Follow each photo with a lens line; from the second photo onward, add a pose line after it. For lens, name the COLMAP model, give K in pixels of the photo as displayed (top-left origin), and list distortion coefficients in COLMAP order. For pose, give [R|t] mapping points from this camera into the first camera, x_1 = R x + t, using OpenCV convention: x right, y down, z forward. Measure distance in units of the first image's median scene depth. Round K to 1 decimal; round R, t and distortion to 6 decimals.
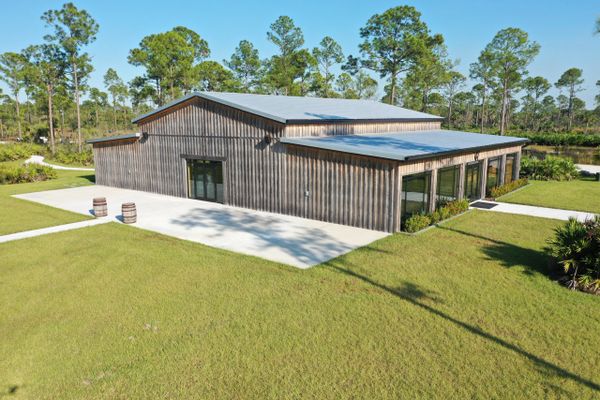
lens RADIAL K [[474.2, 0, 299.5], [0, 474.2, 203.4], [0, 0, 1]] dist [0.000685, 0.007853]
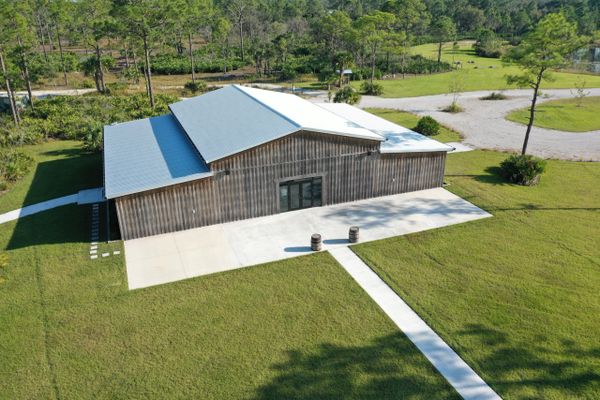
lens RADIAL K [[474.2, 0, 299.6], [0, 474.2, 197.4], [0, 0, 1]] dist [0.000685, 0.007853]
pose [[0.505867, -0.335008, 0.794902, -1.436474], [0.167303, 0.942111, 0.290578, -0.484416], [-0.846232, -0.014004, 0.532631, 0.399803]]
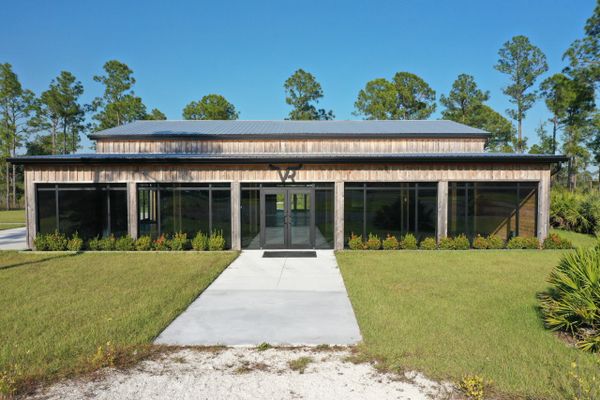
lens RADIAL K [[474.2, 0, 299.3], [0, 474.2, 196.2], [0, 0, 1]] dist [0.000685, 0.007853]
pose [[0.628942, 0.017968, -0.777245, 1.021161], [-0.134376, 0.987199, -0.085915, -0.022366], [0.765751, 0.158479, 0.623305, 0.724498]]
